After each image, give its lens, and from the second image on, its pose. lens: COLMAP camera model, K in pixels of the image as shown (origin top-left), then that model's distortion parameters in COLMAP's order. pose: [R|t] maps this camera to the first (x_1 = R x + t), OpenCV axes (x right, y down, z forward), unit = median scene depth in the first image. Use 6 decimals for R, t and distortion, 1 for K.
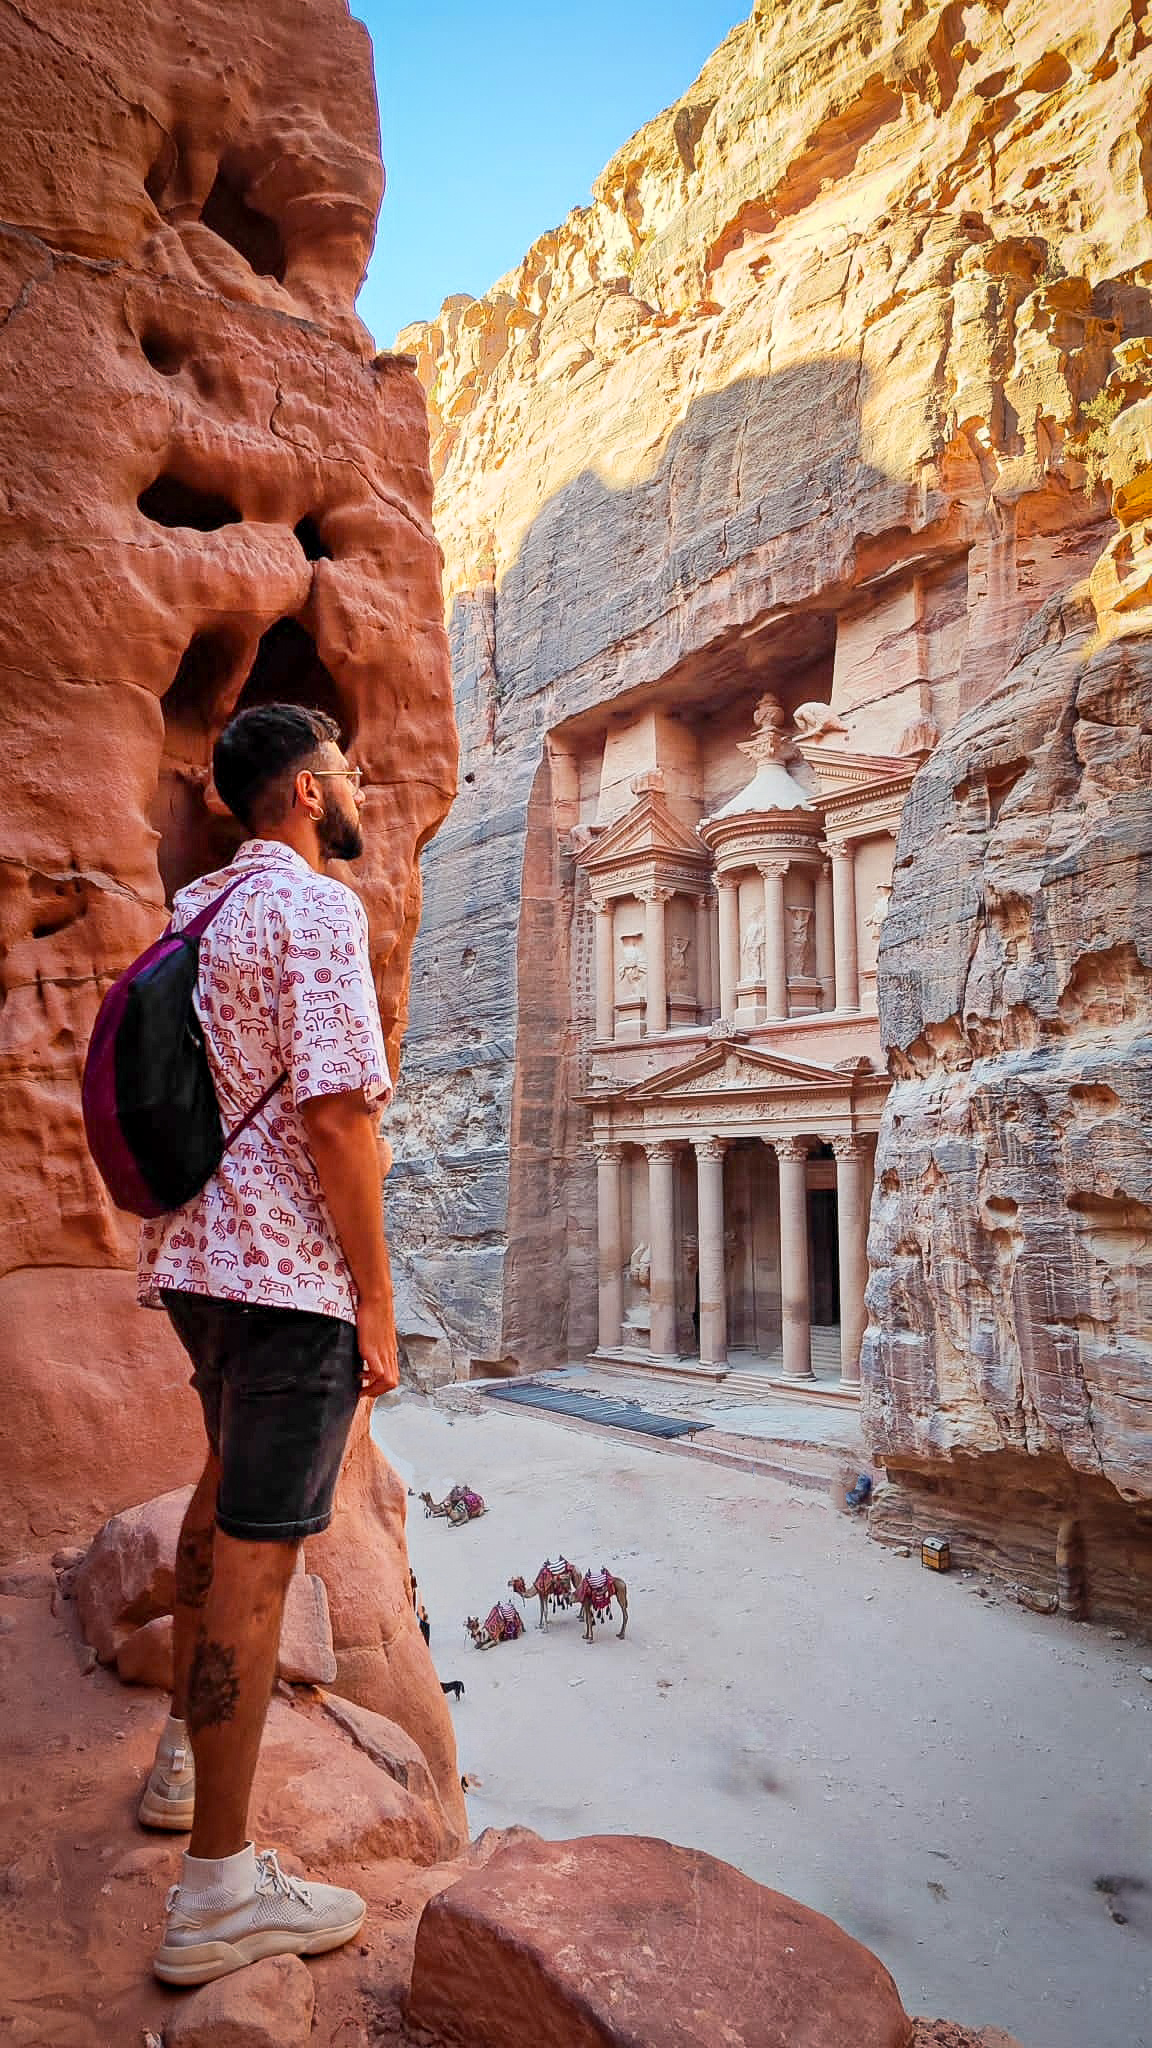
lens RADIAL K [[1336.7, 0, 591.6], [0, 1336.7, 1025.1], [0, 0, 1]] dist [0.049725, -0.000149]
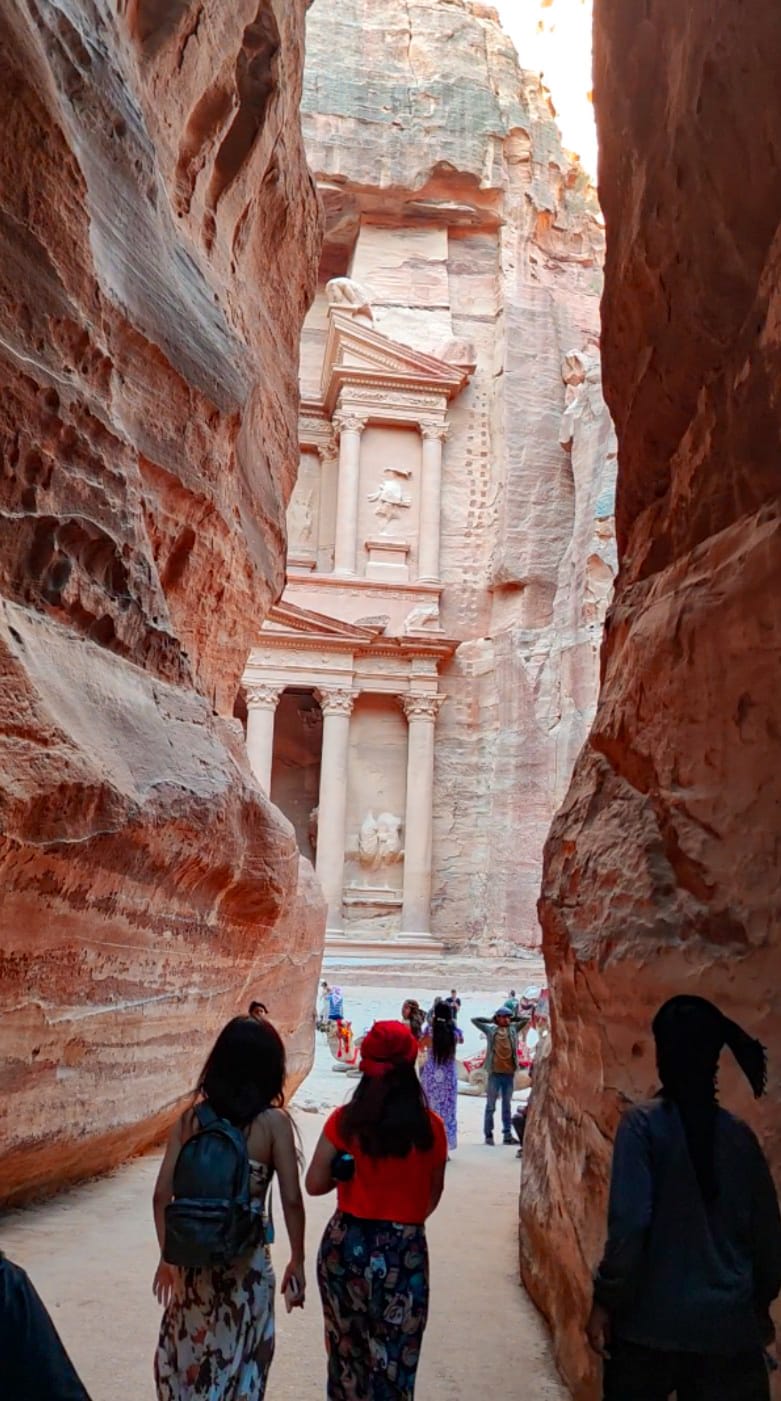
lens RADIAL K [[1282.7, 0, 390.5], [0, 1282.7, 700.5], [0, 0, 1]] dist [0.000665, -0.007676]
pose [[0.514451, 0.206213, 0.832356, -0.500797], [-0.135958, 0.977992, -0.158263, 0.199522], [-0.846673, -0.031747, 0.531165, 0.378644]]
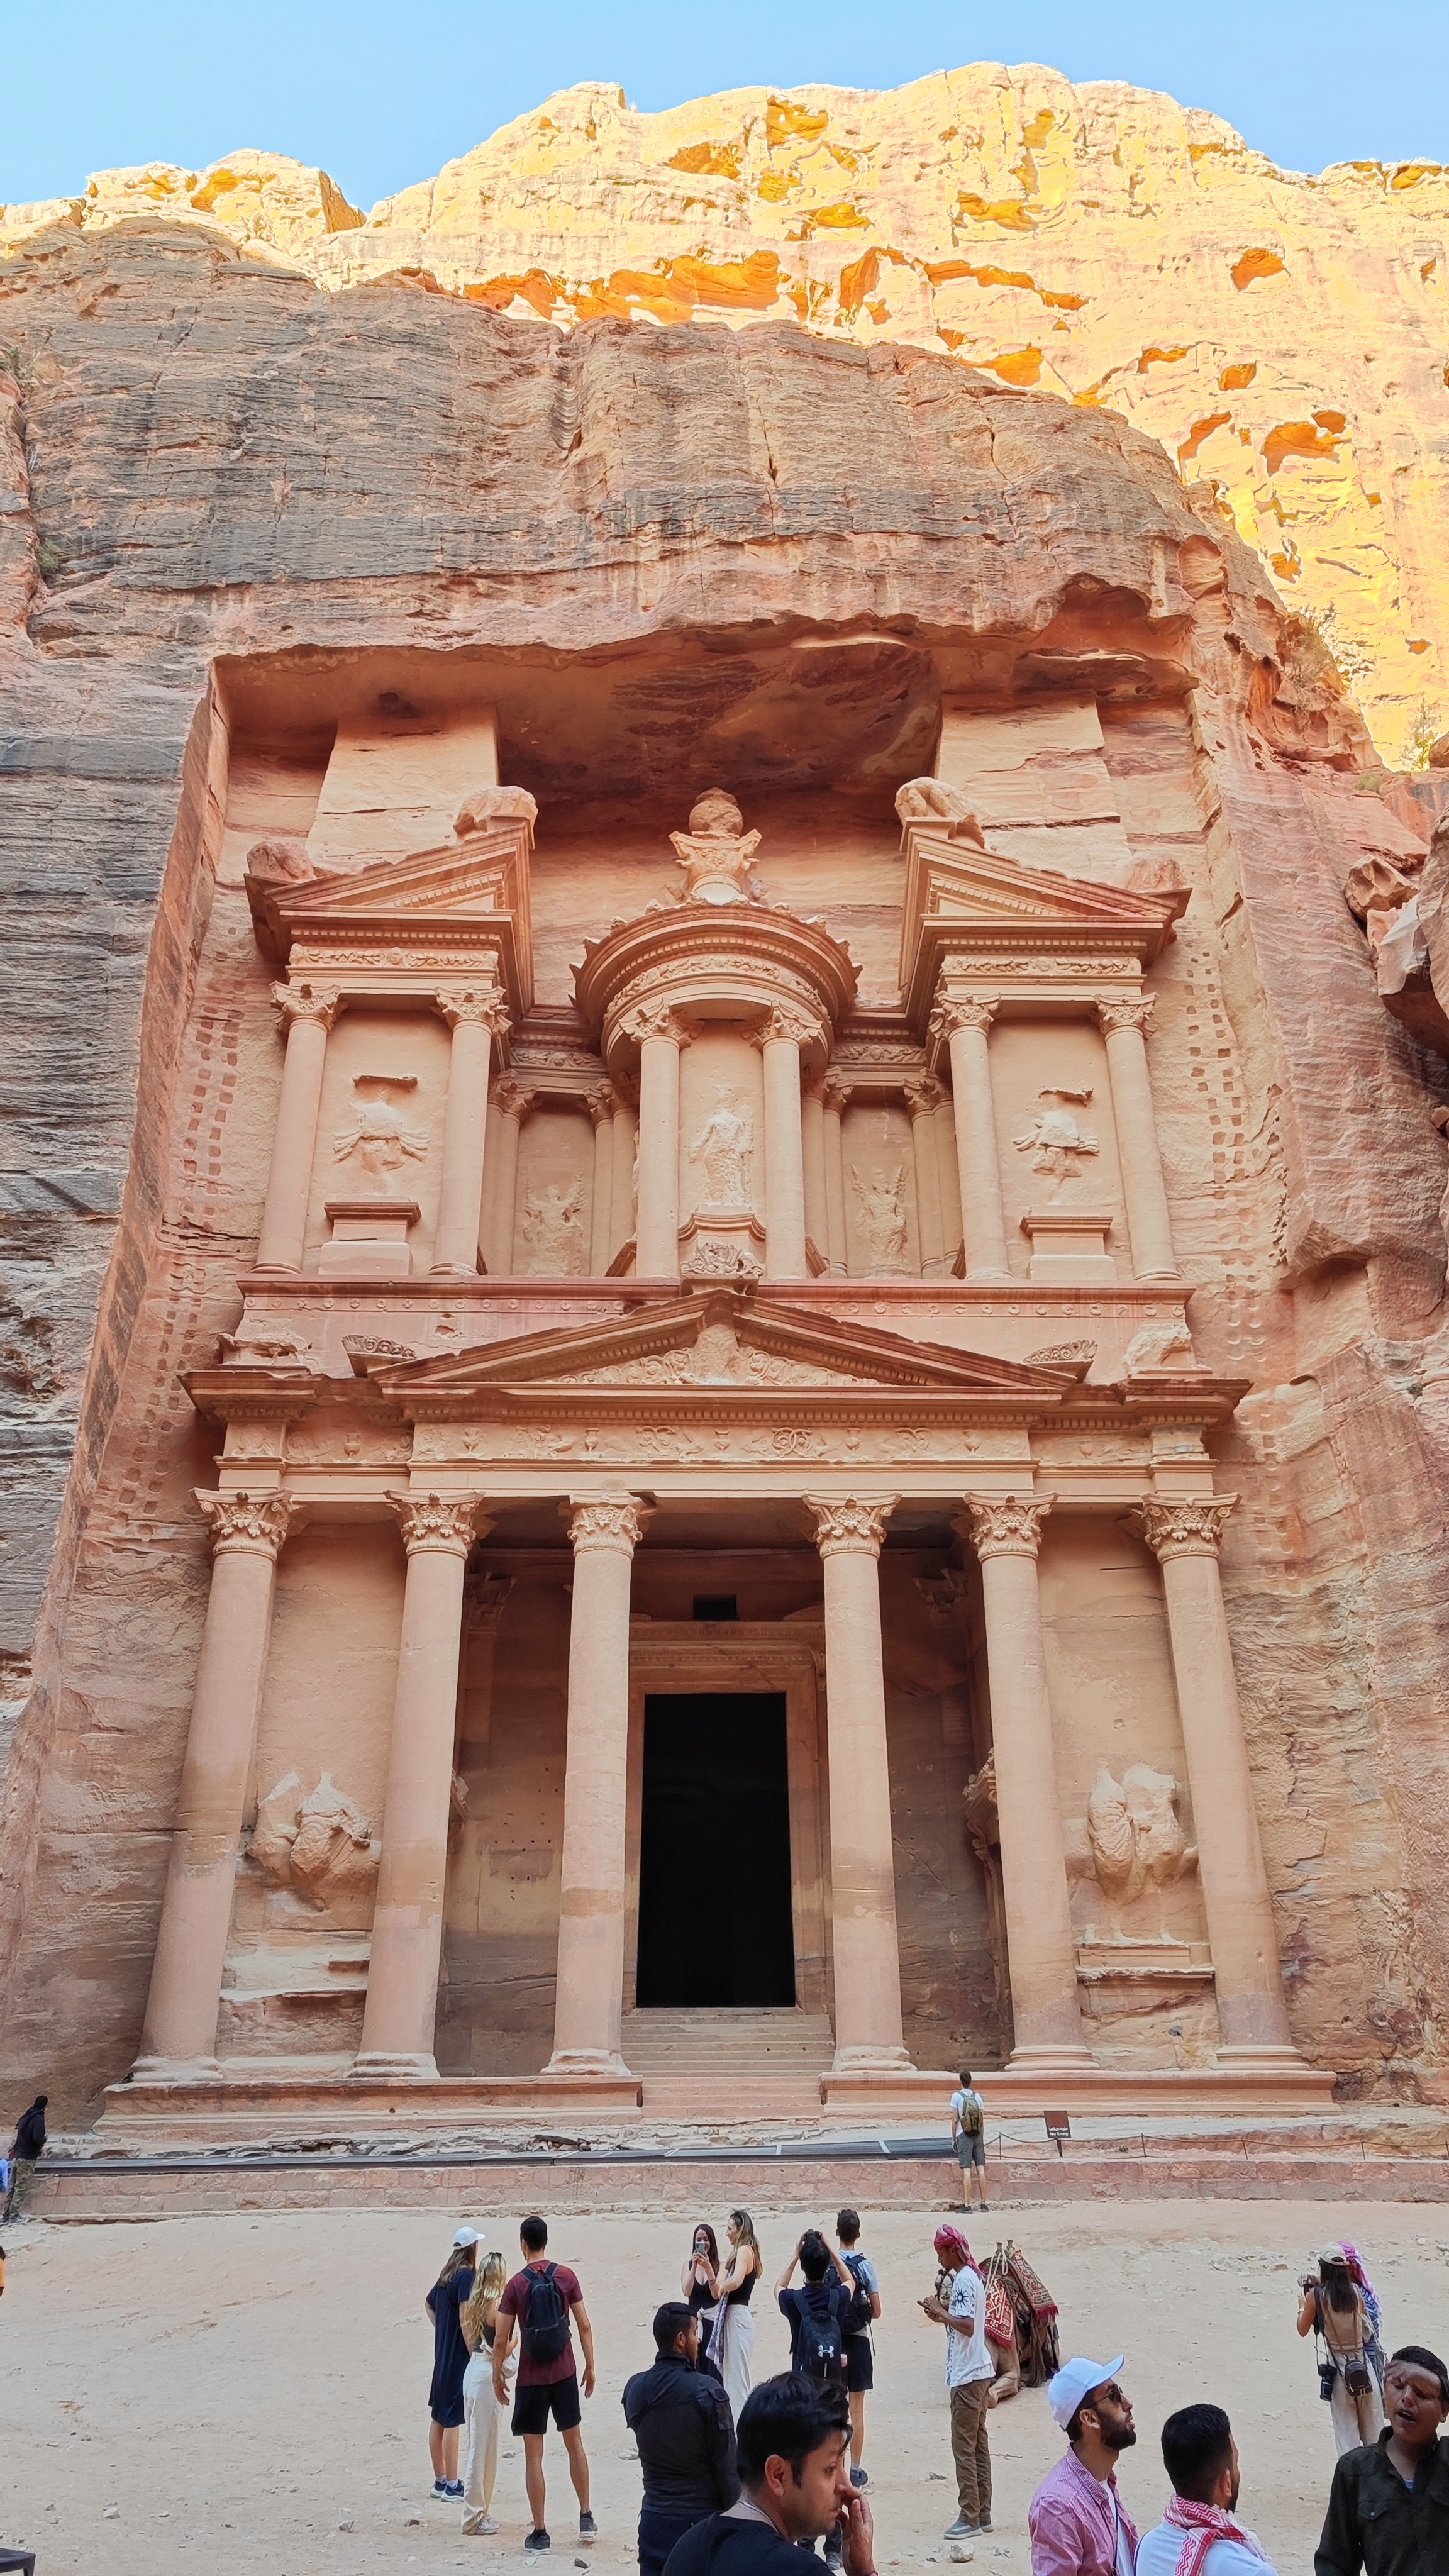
lens RADIAL K [[1681.3, 0, 744.2], [0, 1681.3, 1289.4], [0, 0, 1]] dist [0.049725, -0.000149]
pose [[0.628352, 0.353930, 0.692754, -0.271294], [-0.084314, 0.916248, -0.391639, 0.216997], [-0.773347, 0.187678, 0.605567, 0.577268]]
